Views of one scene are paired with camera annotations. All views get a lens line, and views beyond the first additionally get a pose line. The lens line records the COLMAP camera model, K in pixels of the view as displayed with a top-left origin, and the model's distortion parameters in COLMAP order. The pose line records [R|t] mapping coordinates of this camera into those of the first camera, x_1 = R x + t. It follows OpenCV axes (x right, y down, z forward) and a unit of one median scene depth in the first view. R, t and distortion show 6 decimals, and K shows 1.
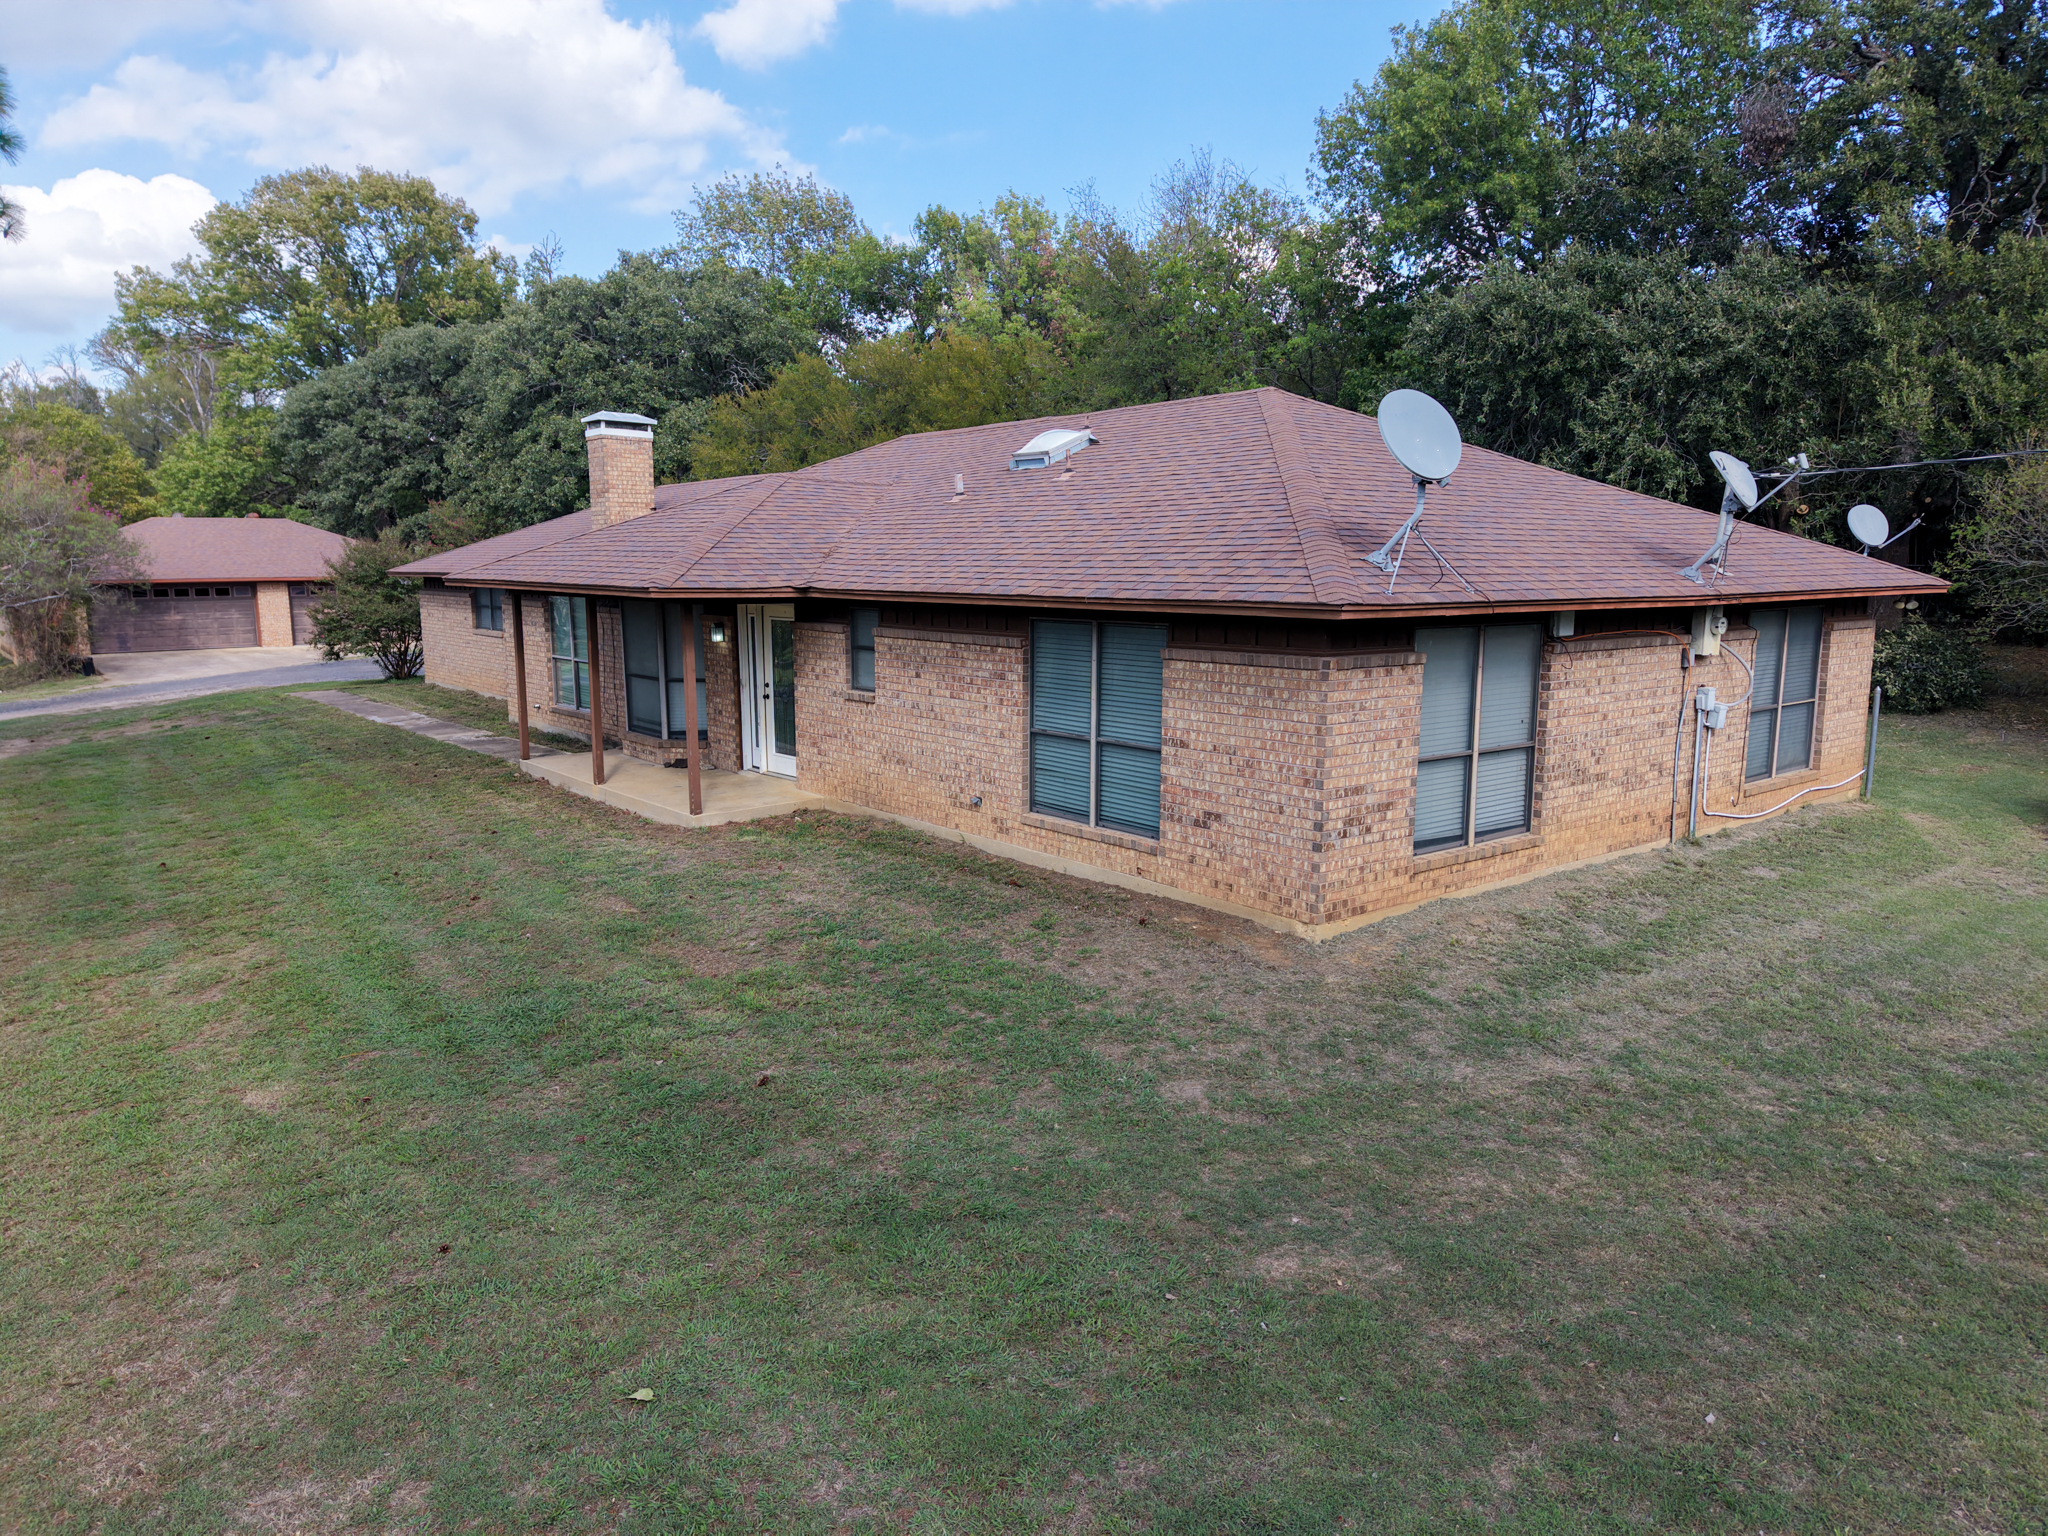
lens RADIAL K [[1425.1, 0, 1018.1], [0, 1425.1, 772.1], [0, 0, 1]] dist [0.026649, -0.028692]
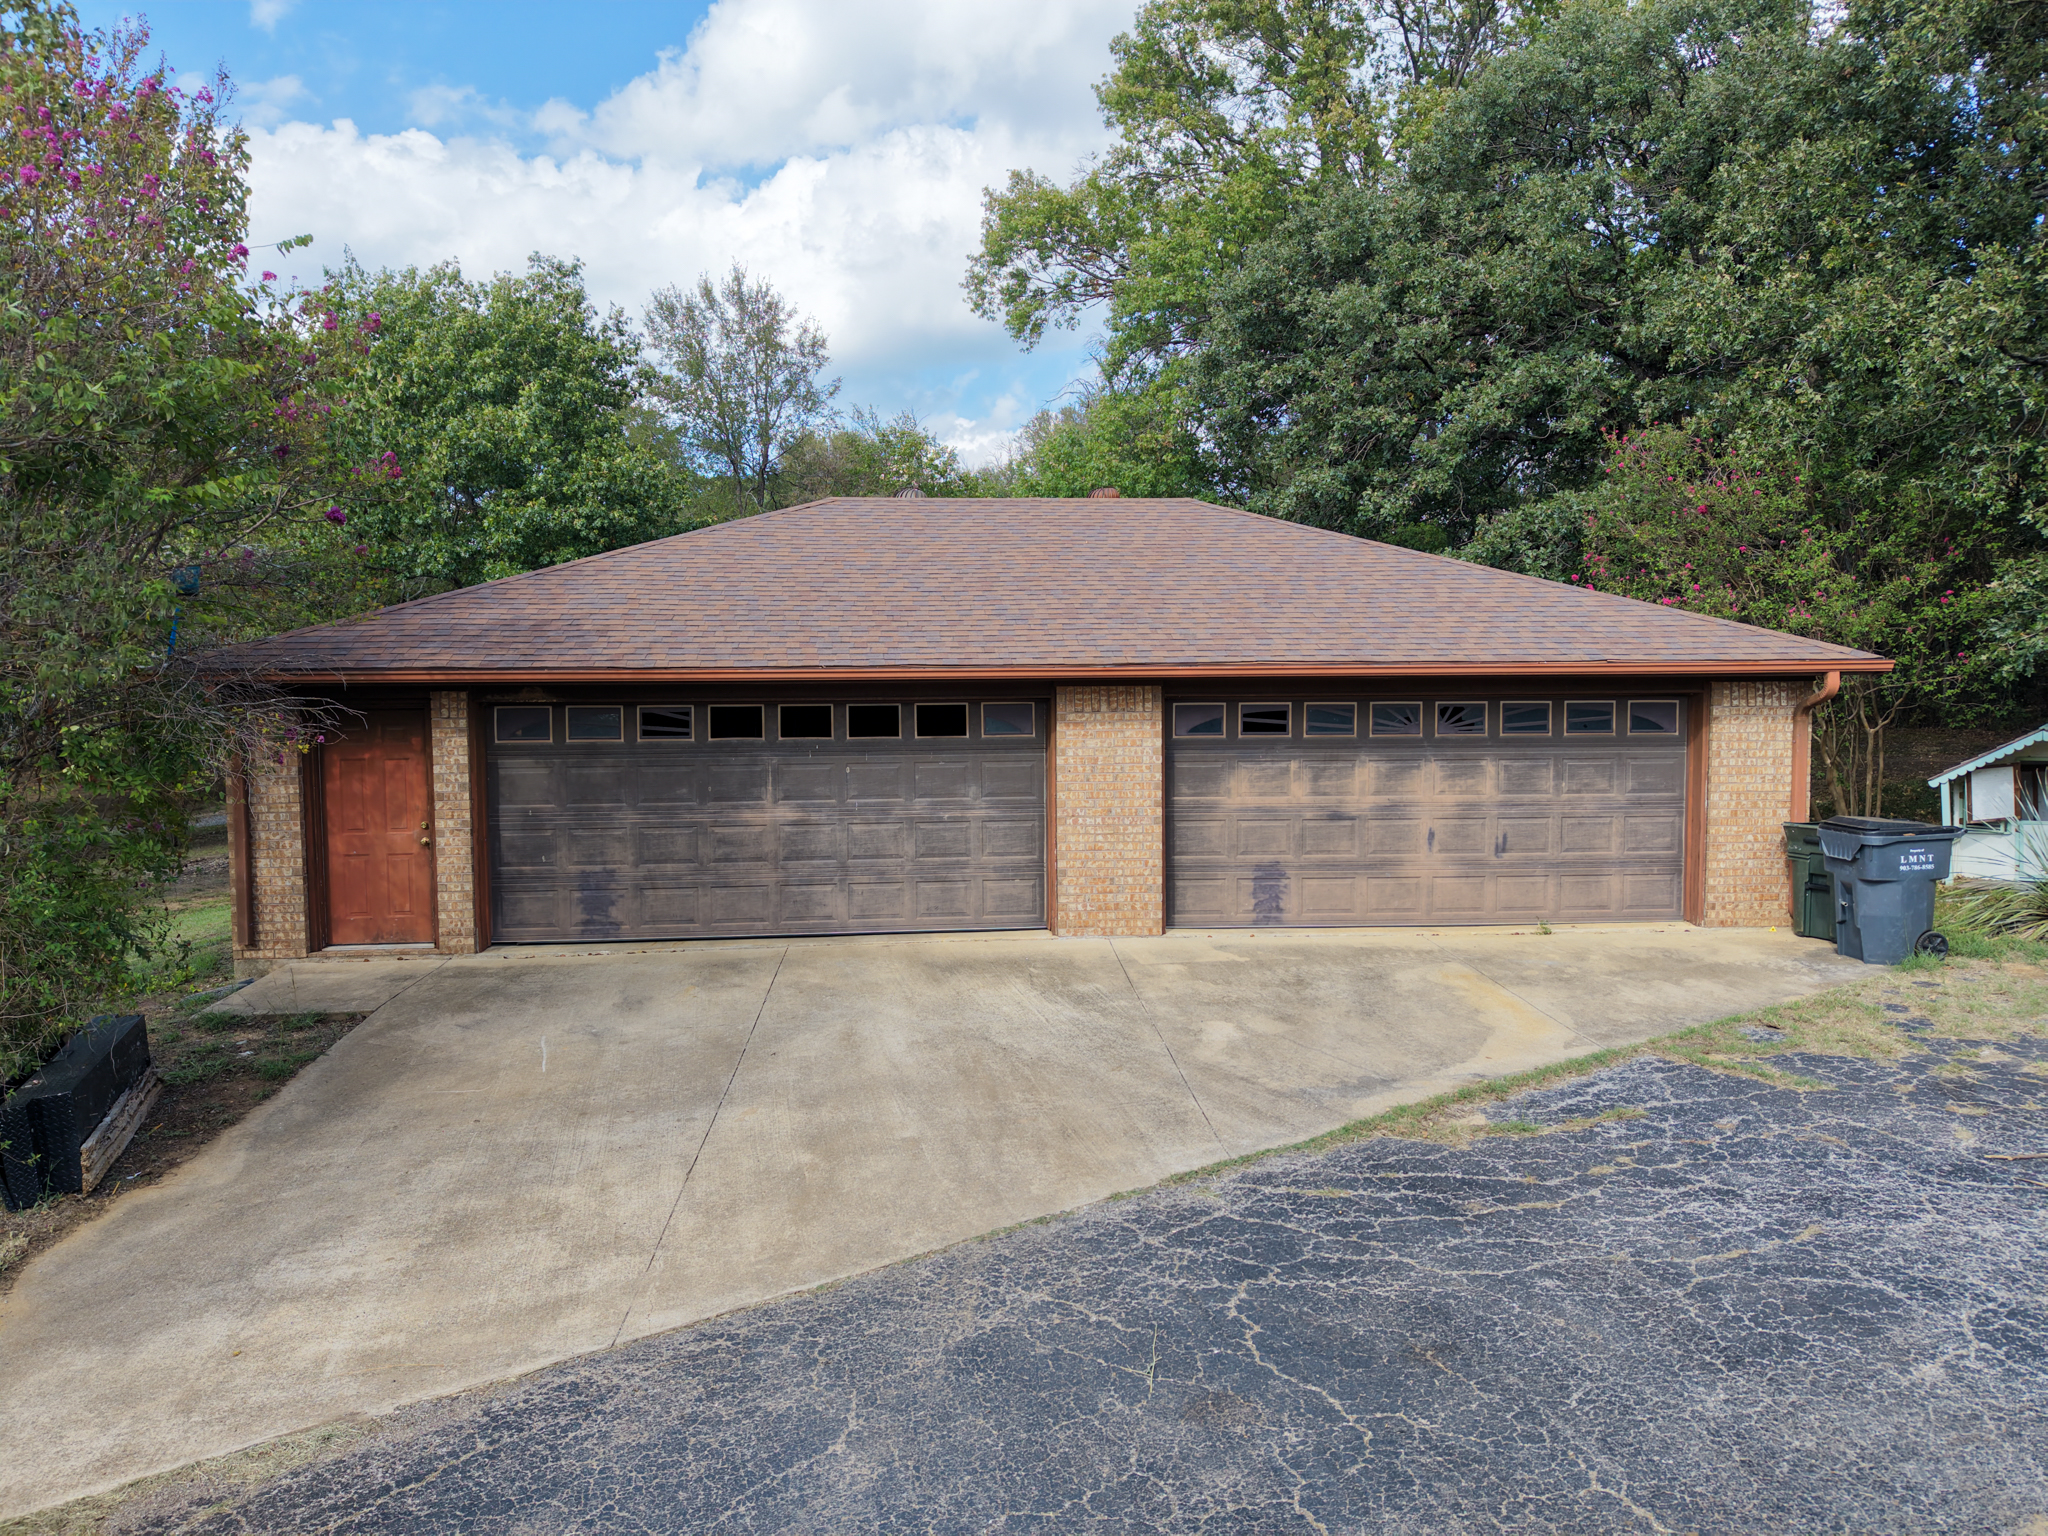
lens RADIAL K [[1425.1, 0, 1018.1], [0, 1425.1, 772.1], [0, 0, 1]] dist [0.026649, -0.028692]
pose [[0.822236, 0.035049, -0.568066, -0.403637], [-0.083706, 0.994695, -0.059786, -0.104075], [0.562957, 0.096709, 0.820809, 0.811723]]
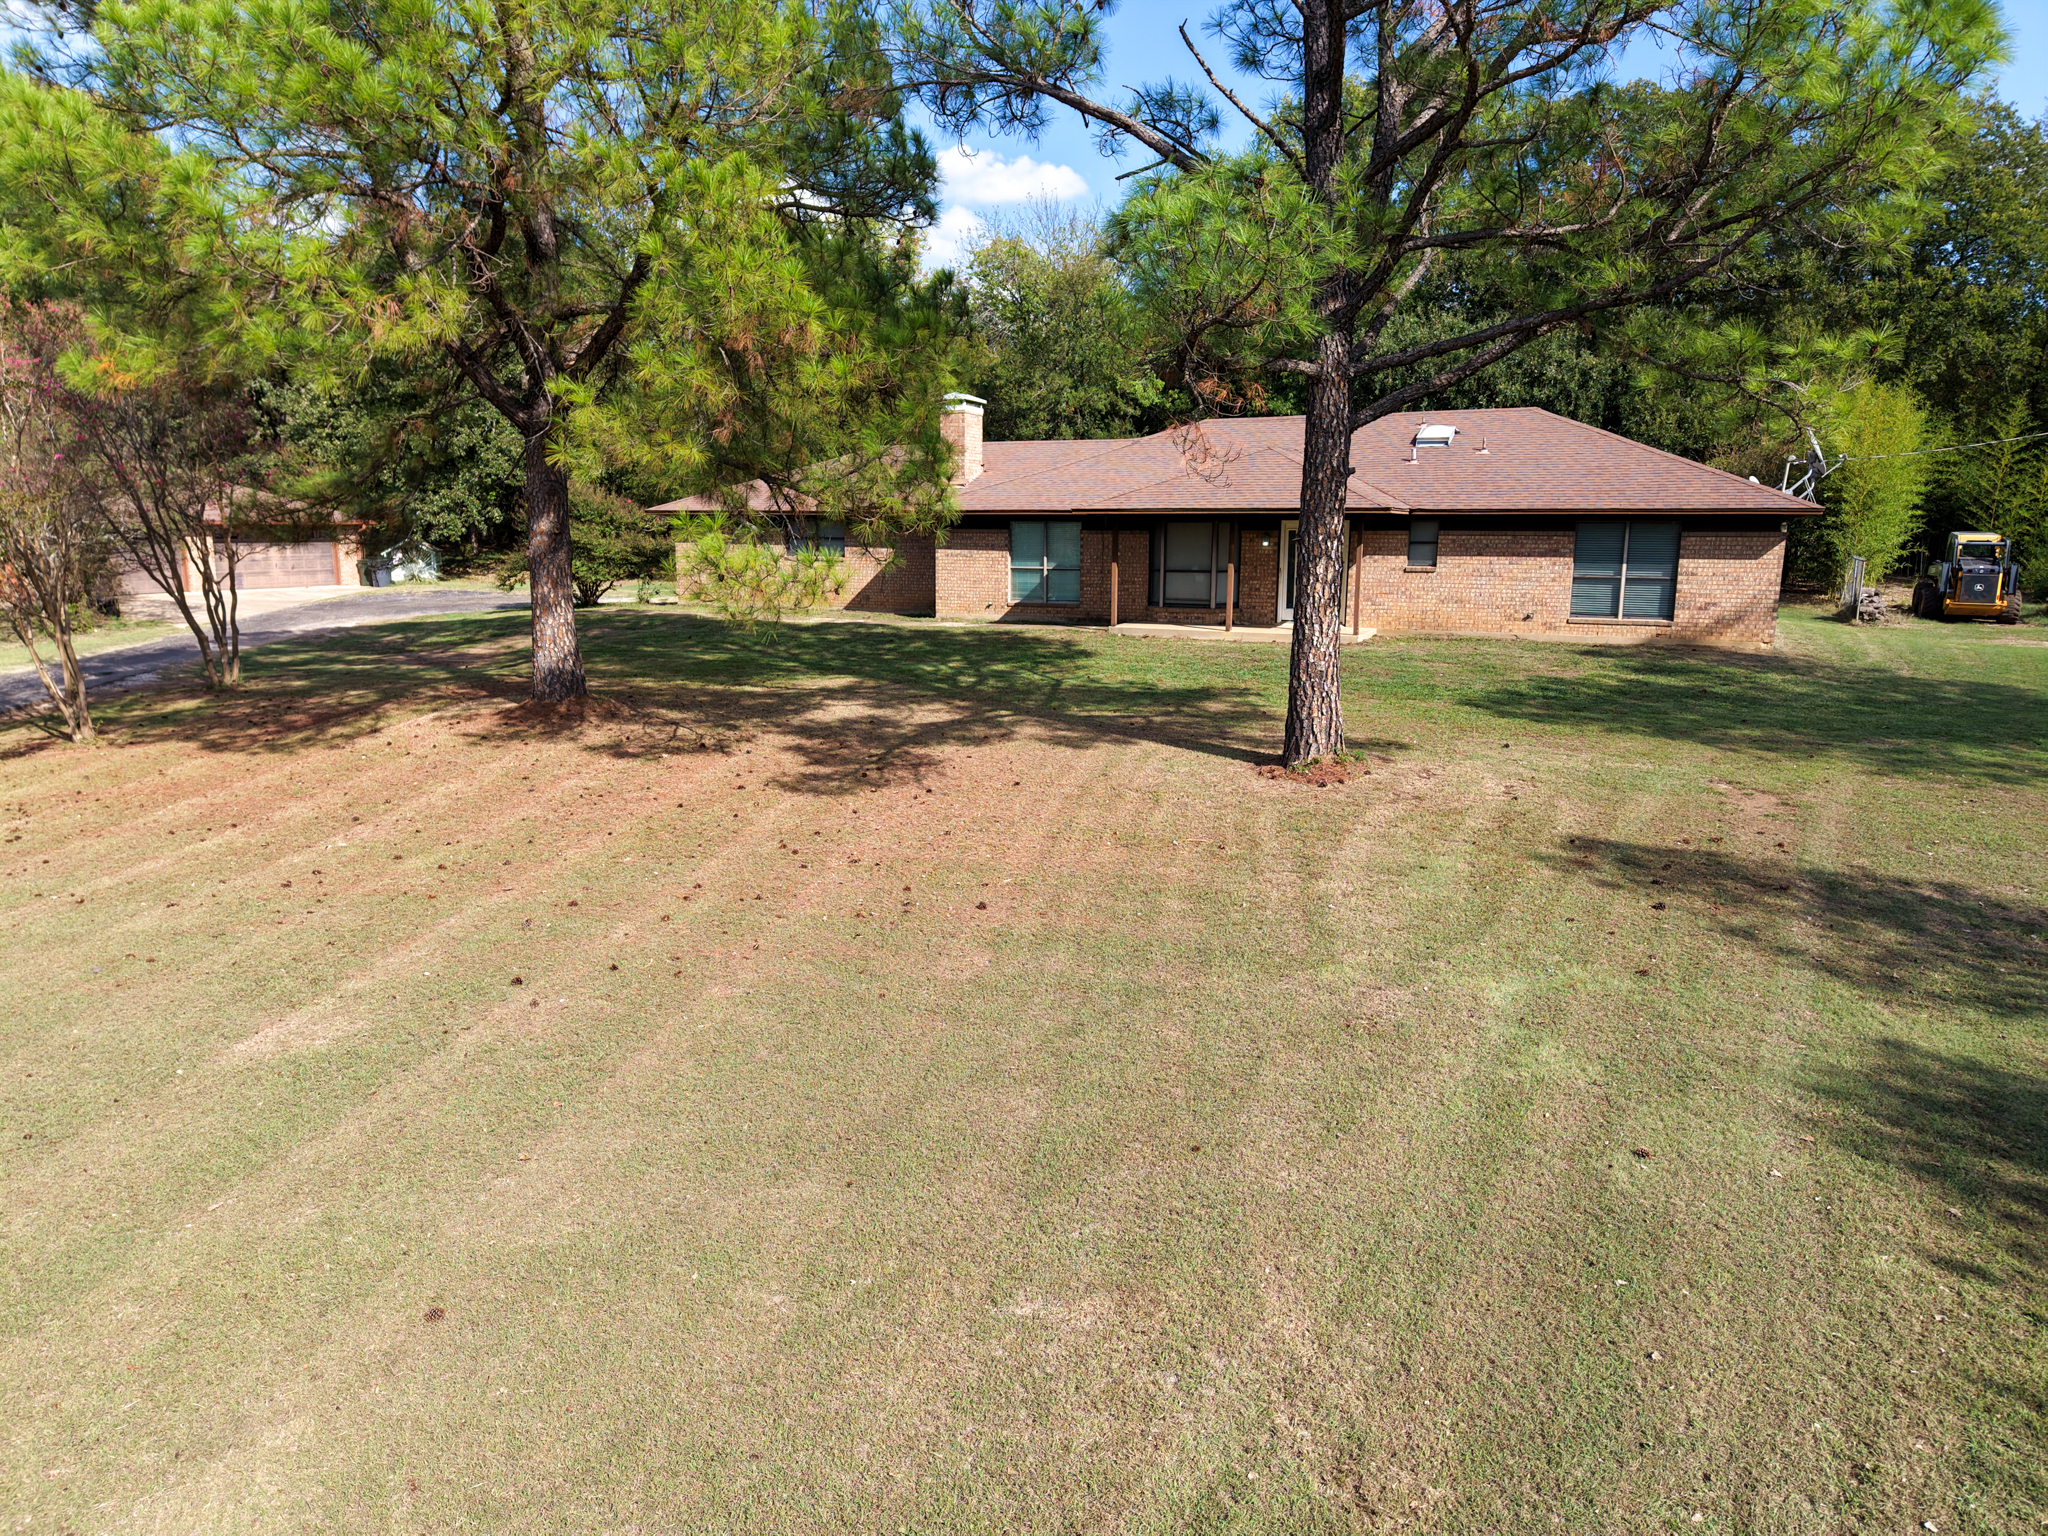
lens RADIAL K [[1424.9, 0, 1019.7], [0, 1424.9, 771.0], [0, 0, 1]] dist [0.024109, -0.023408]
pose [[0.908590, -0.065817, 0.412472, -0.440237], [0.056790, 0.997803, 0.034120, 0.037230], [-0.413812, -0.007577, 0.910331, -0.152555]]
